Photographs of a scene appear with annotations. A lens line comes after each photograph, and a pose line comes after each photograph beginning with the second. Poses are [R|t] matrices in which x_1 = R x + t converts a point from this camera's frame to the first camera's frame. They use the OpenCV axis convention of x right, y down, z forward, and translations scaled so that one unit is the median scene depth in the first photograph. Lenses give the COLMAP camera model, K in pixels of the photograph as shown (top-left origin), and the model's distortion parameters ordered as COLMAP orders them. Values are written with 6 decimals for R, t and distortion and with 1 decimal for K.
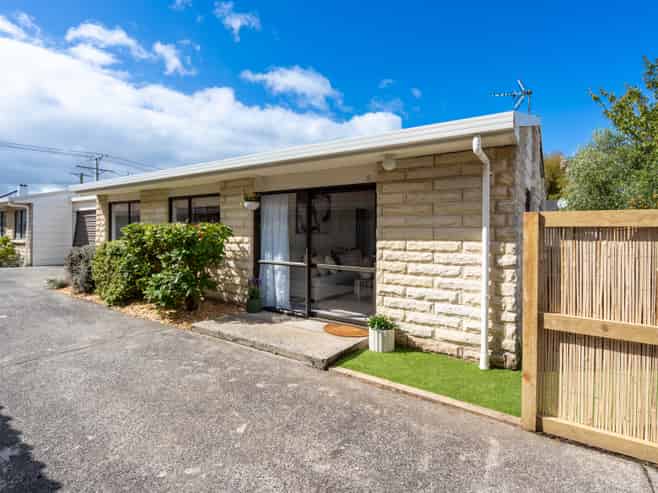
lens RADIAL K [[332.1, 0, 331.6], [0, 332.1, 241.8], [0, 0, 1]] dist [-0.006080, -0.000865]
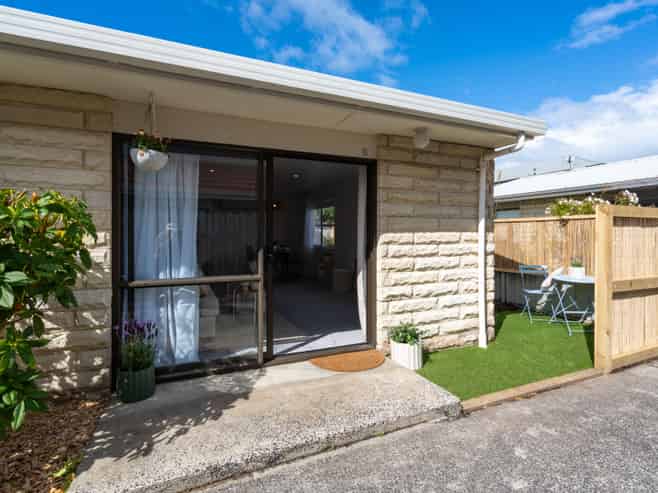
lens RADIAL K [[332.1, 0, 331.6], [0, 332.1, 241.8], [0, 0, 1]] dist [-0.006080, -0.000865]
pose [[0.539666, -0.025549, 0.841492, -0.641081], [0.031132, 0.999461, 0.010379, 0.005086], [-0.841304, 0.020596, 0.540171, 0.726043]]
